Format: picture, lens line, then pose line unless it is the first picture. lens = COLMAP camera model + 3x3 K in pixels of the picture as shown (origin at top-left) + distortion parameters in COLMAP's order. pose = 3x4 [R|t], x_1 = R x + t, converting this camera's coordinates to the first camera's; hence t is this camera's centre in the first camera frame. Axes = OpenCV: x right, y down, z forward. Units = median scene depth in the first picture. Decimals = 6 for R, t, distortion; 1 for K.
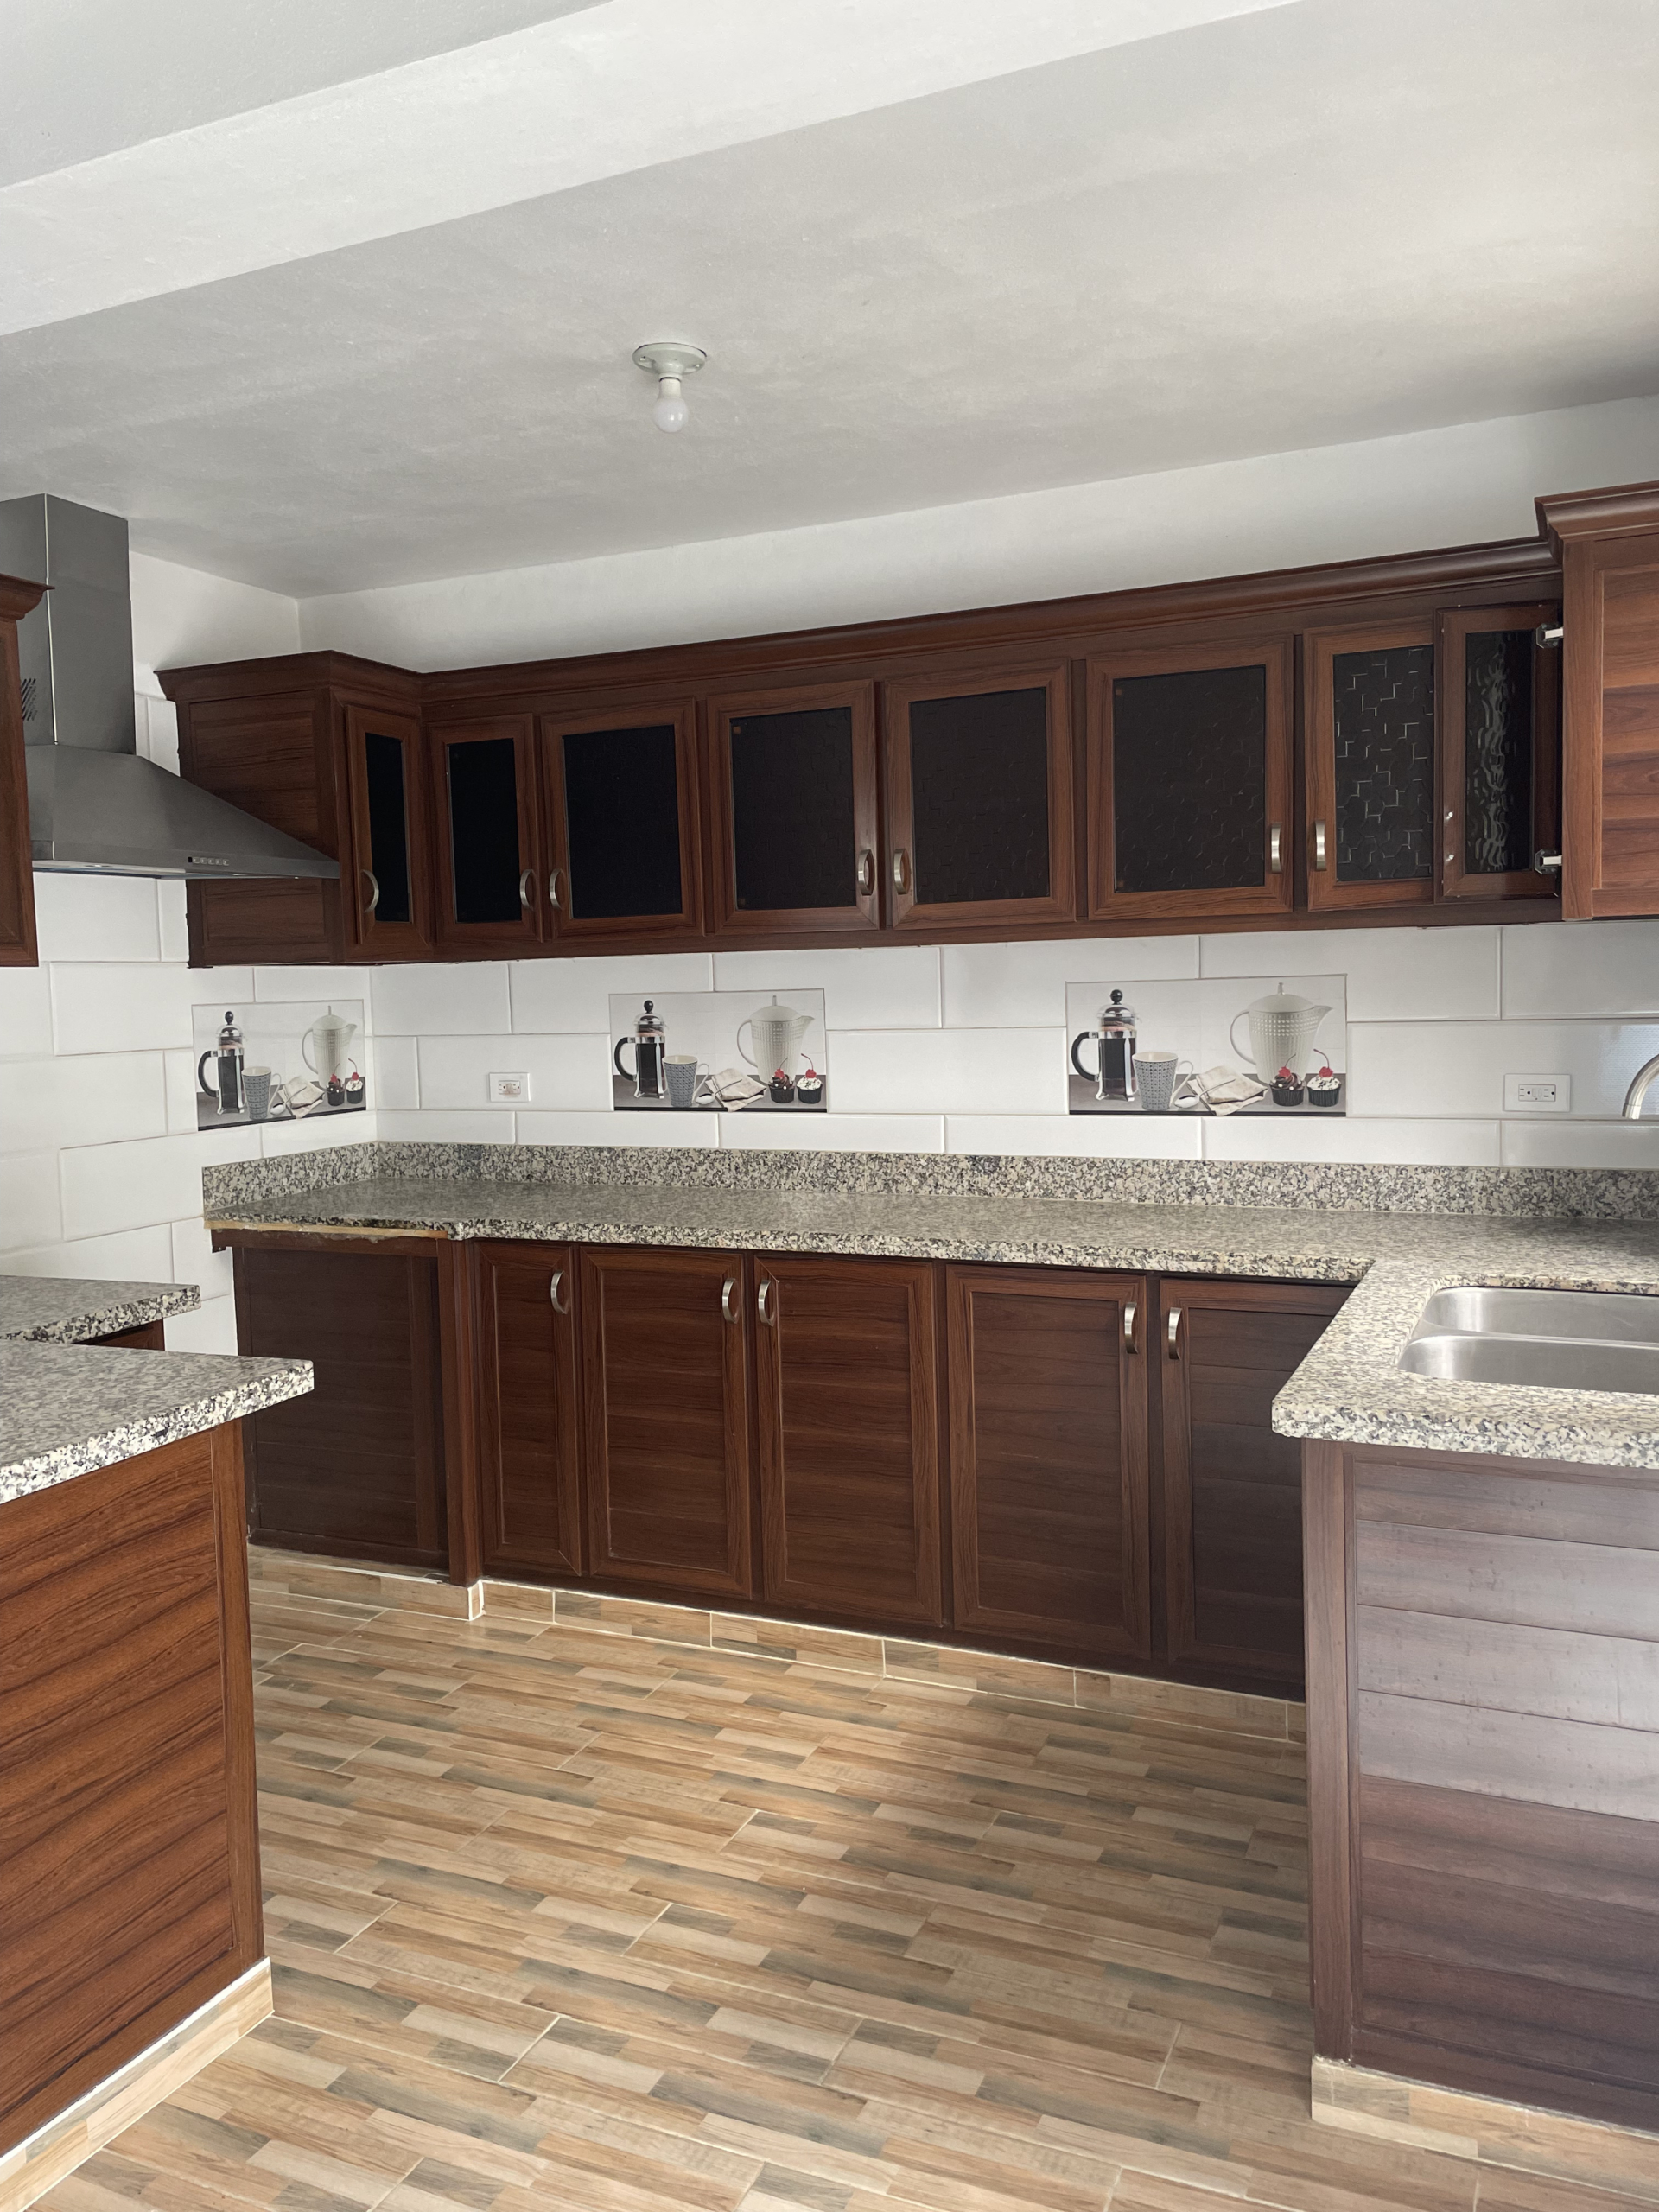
lens RADIAL K [[1674.5, 0, 831.7], [0, 1674.5, 1094.3], [0, 0, 1]] dist [0.091492, -0.119239]
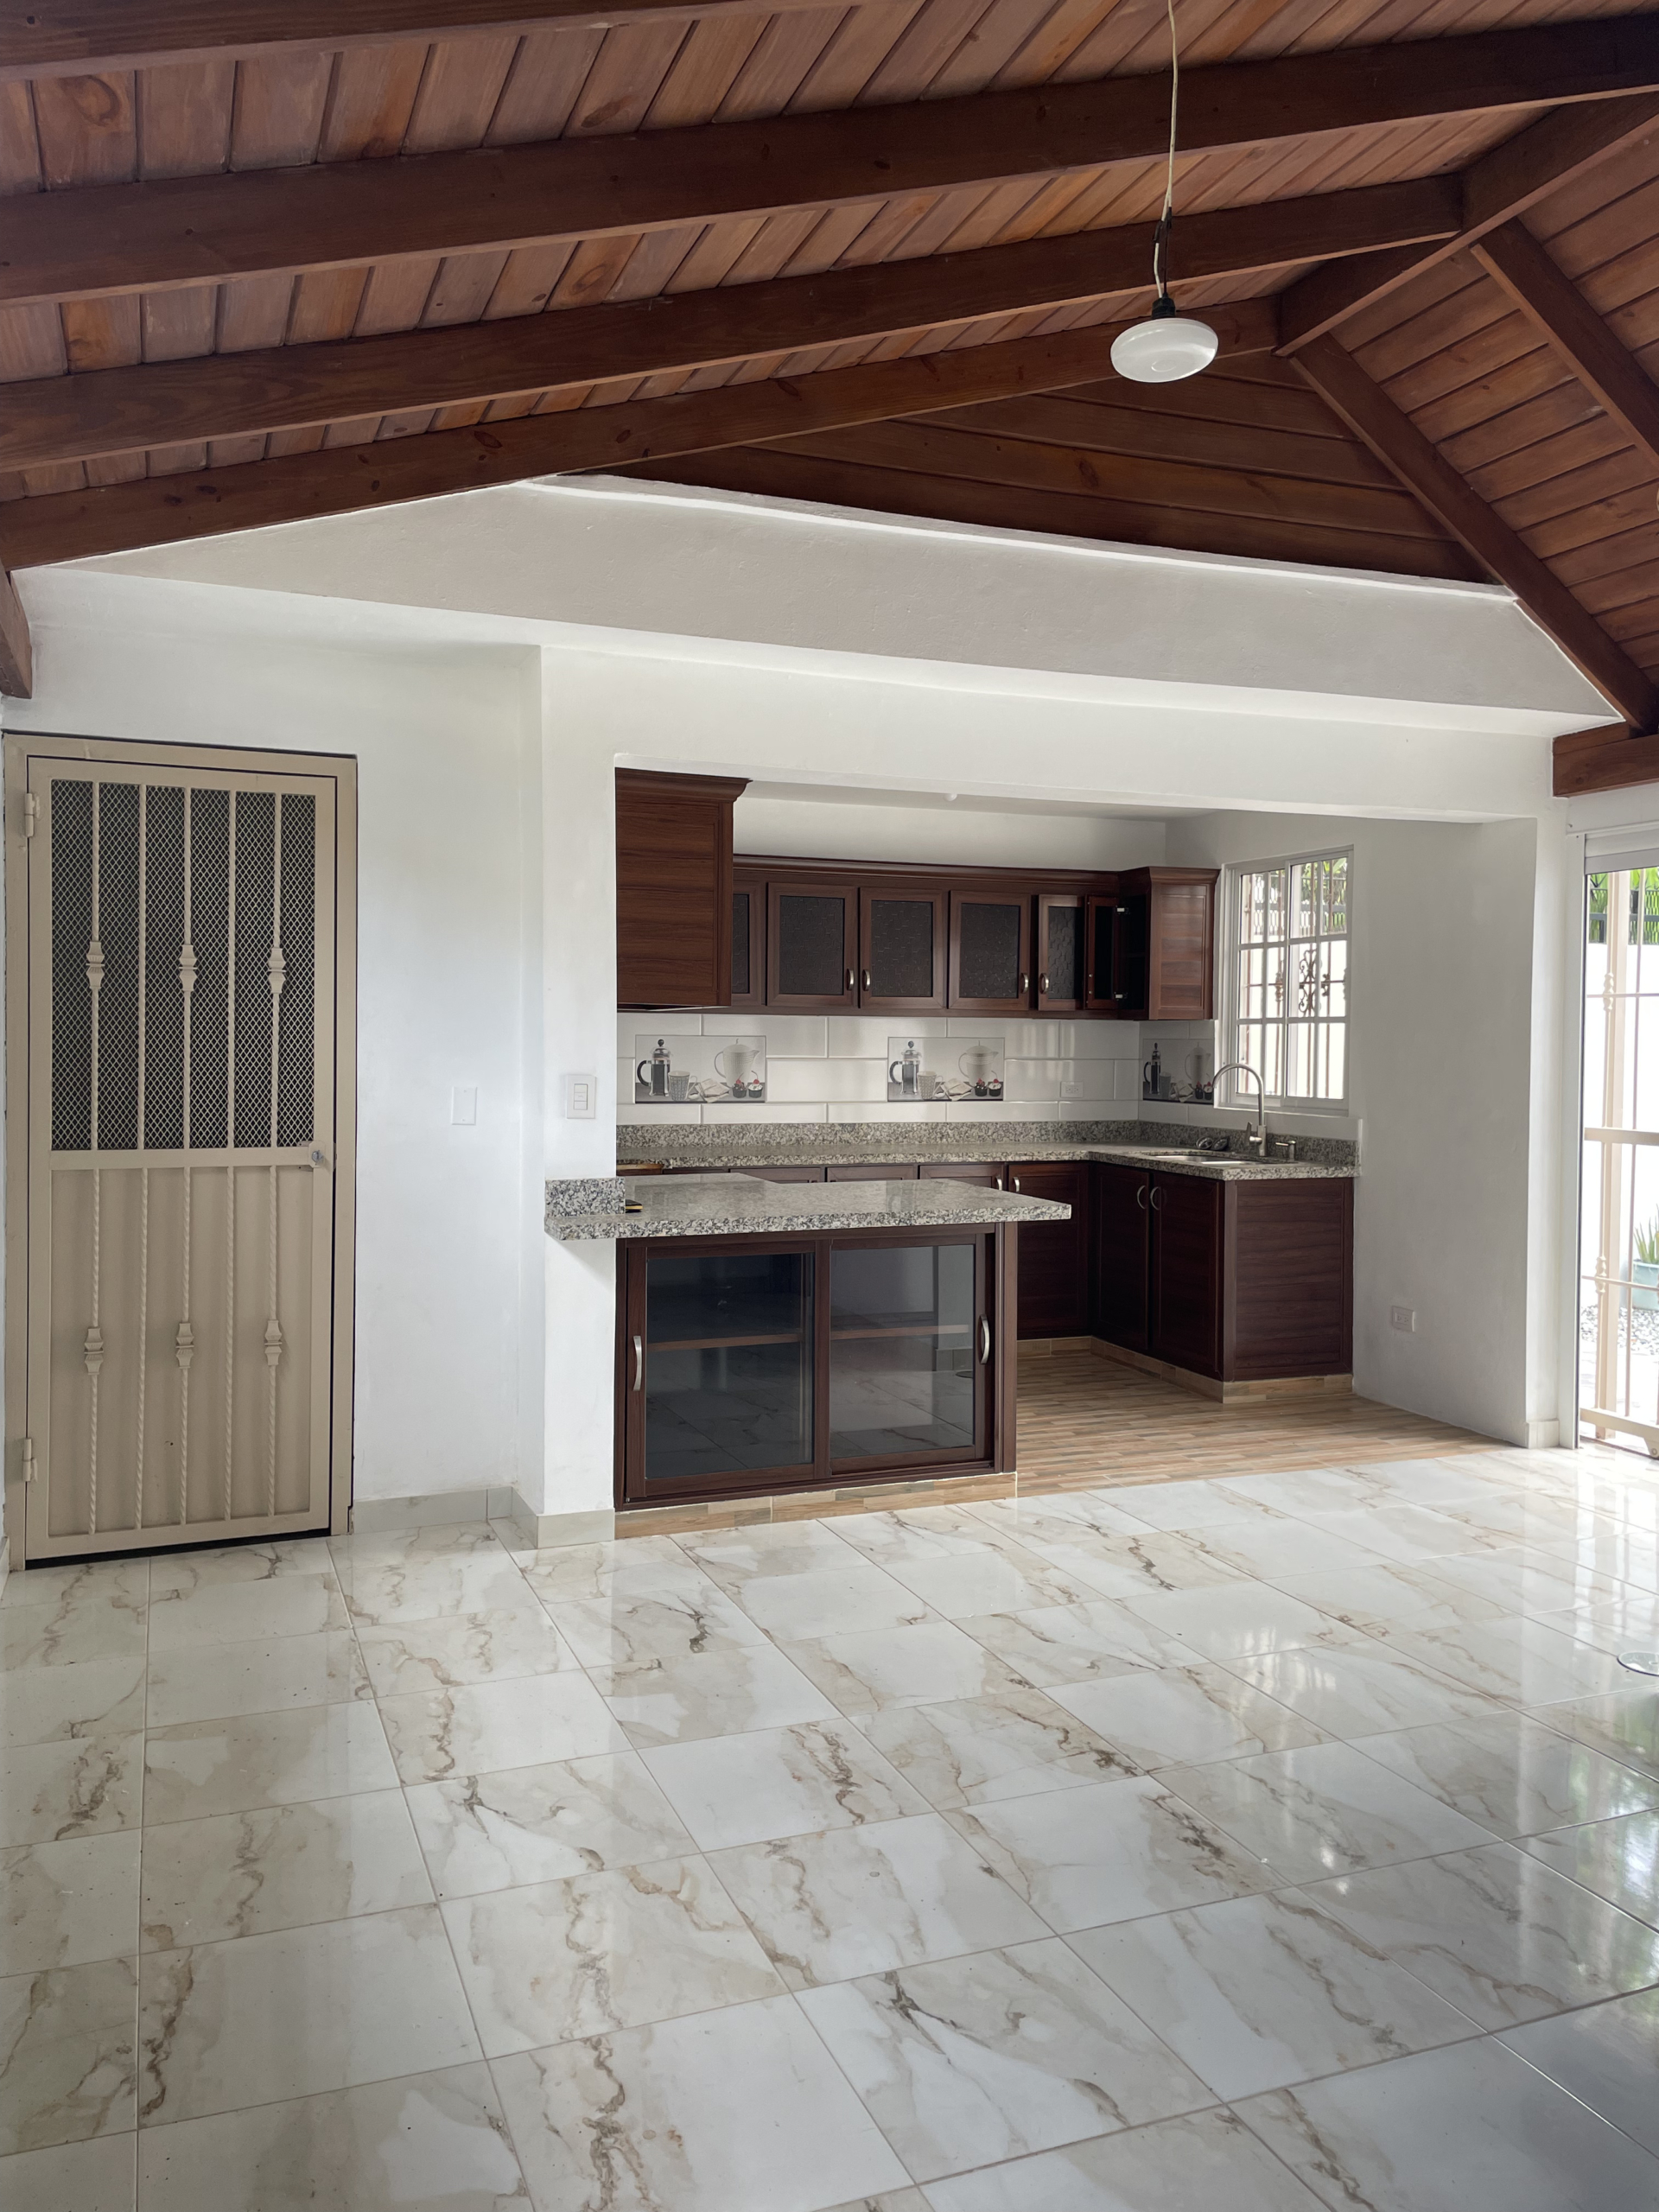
lens RADIAL K [[1674.5, 0, 829.2], [0, 1674.5, 1096.2], [0, 0, 1]] dist [0.091492, -0.119239]
pose [[0.698337, 0.008653, 0.715717, -1.496871], [0.022847, 0.999148, -0.034372, 0.080941], [-0.715404, 0.040355, 0.697544, -0.403758]]
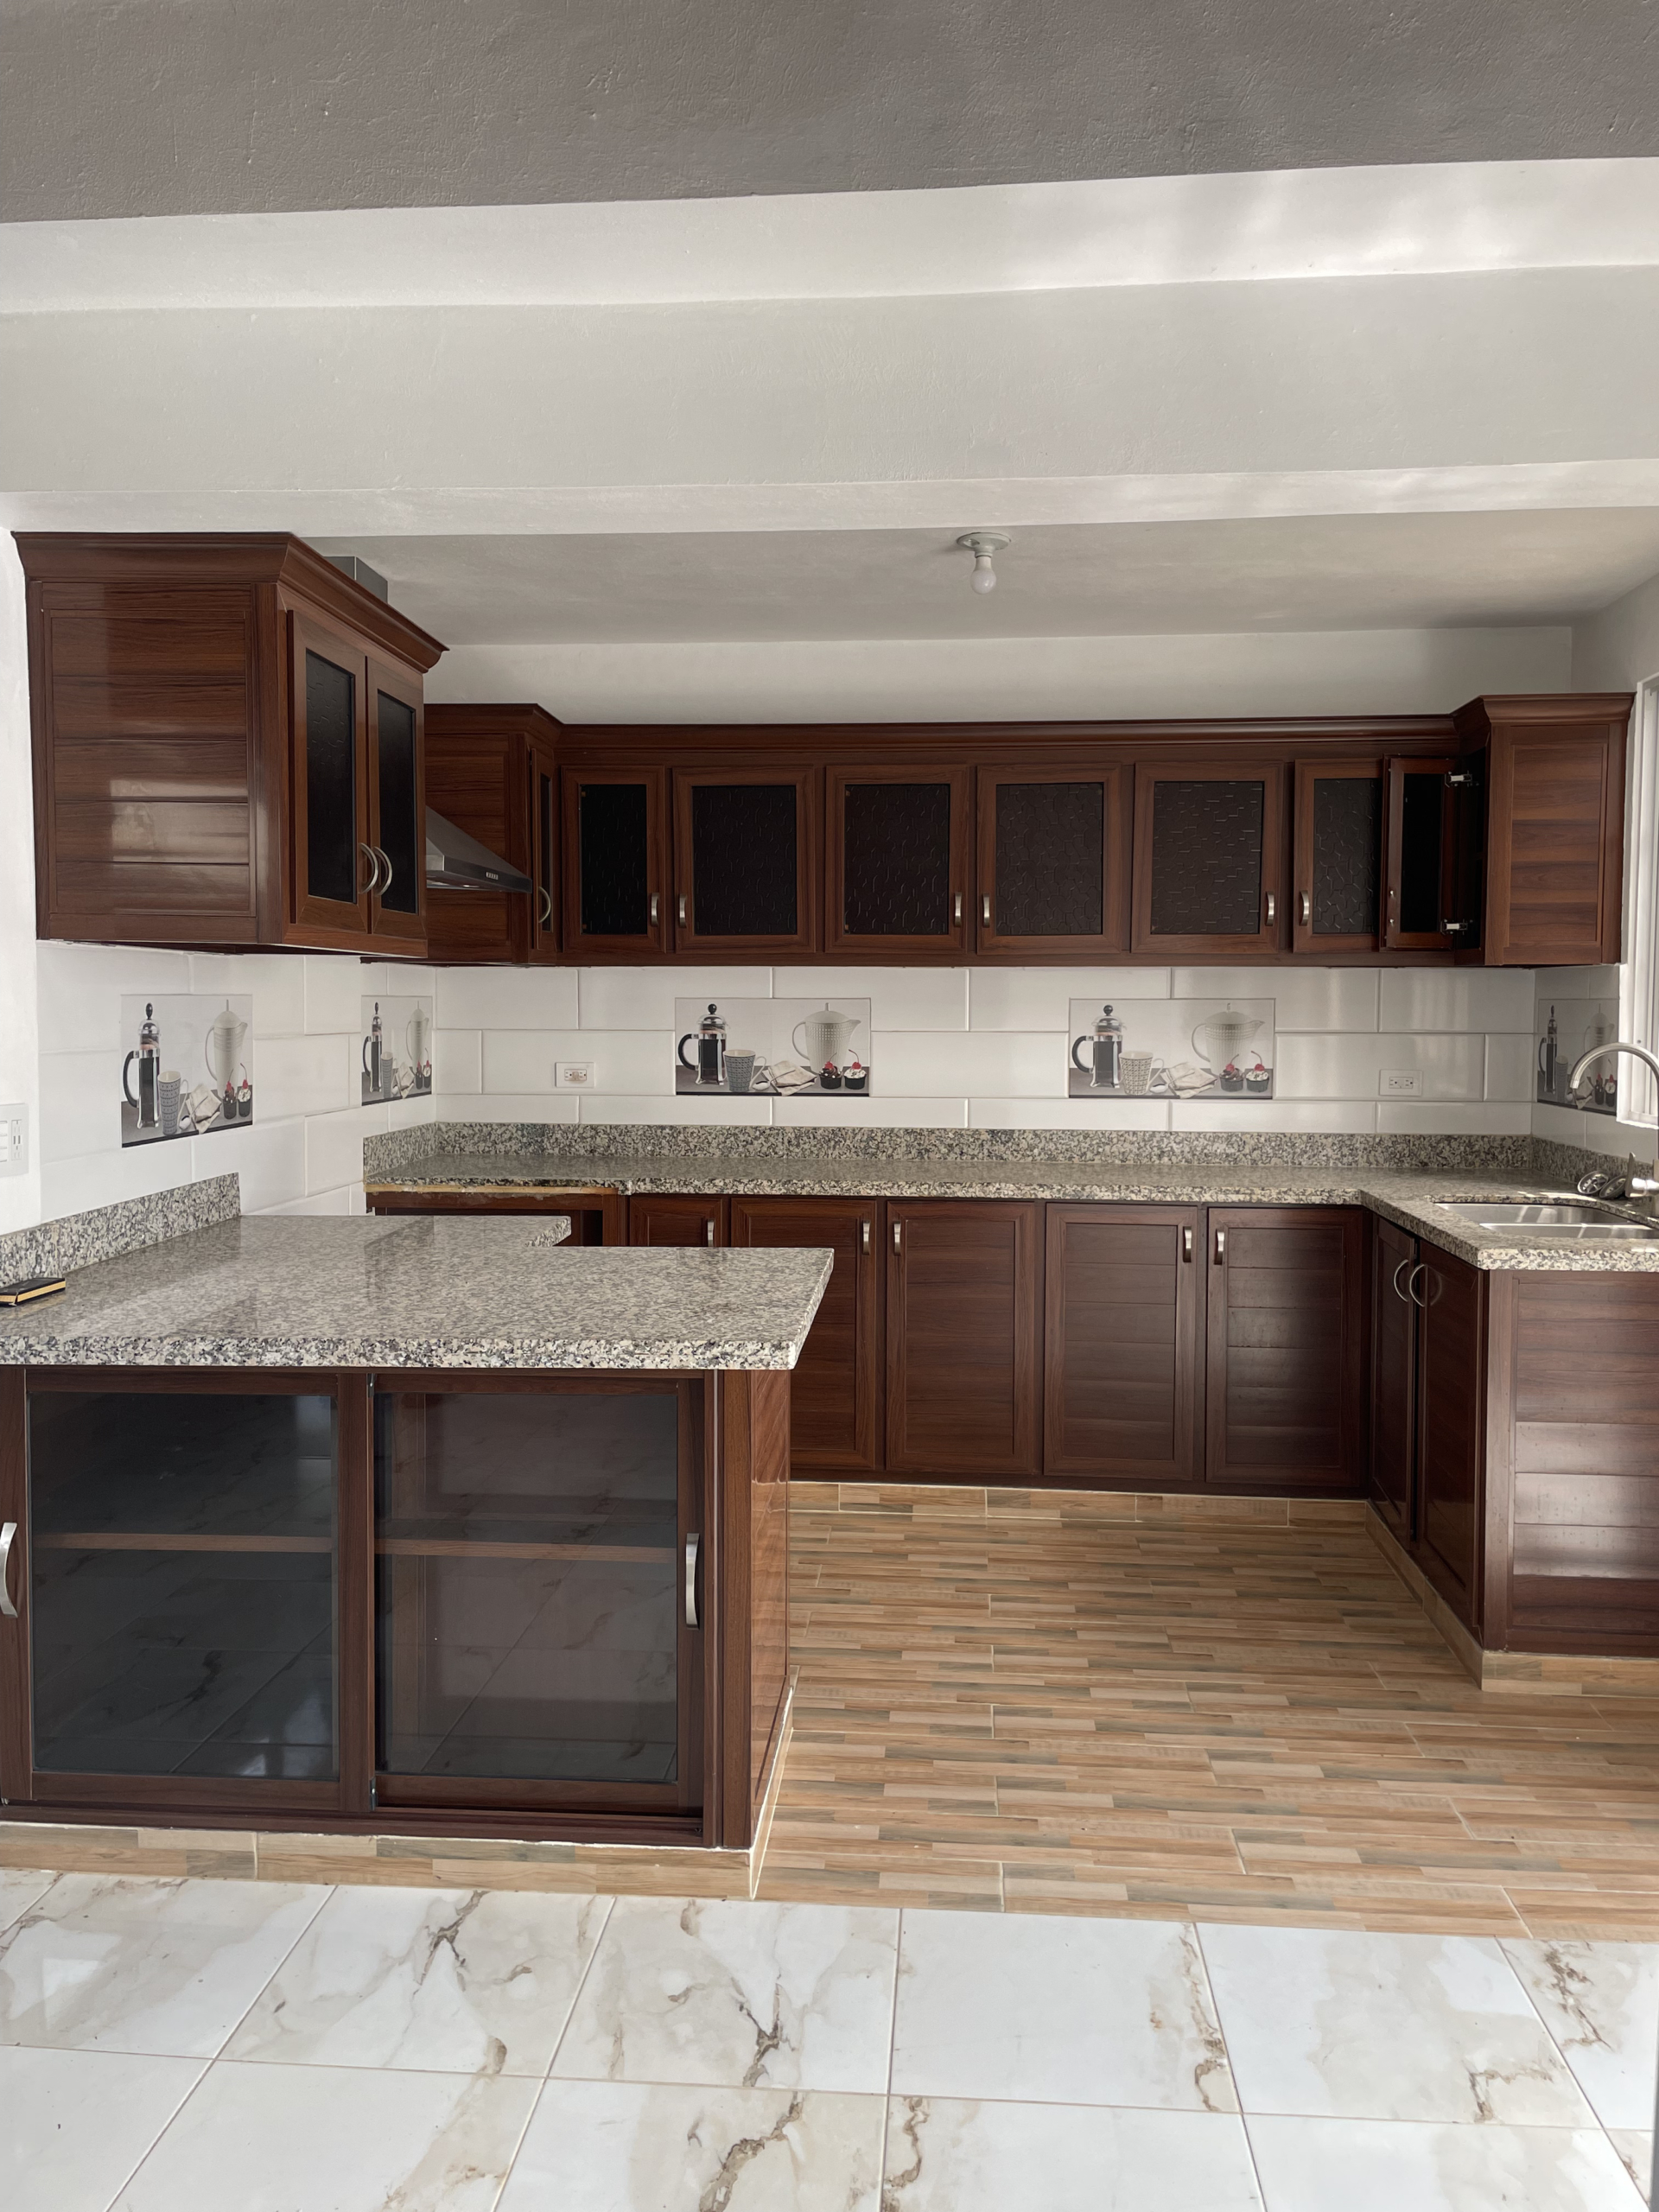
lens RADIAL K [[1674.5, 0, 834.1], [0, 1674.5, 1096.3], [0, 0, 1]] dist [0.091492, -0.119239]
pose [[0.940418, 0.011392, 0.339831, -0.533544], [-0.005597, 0.999822, -0.018030, 0.039315], [-0.339976, 0.015054, 0.940314, -0.205909]]
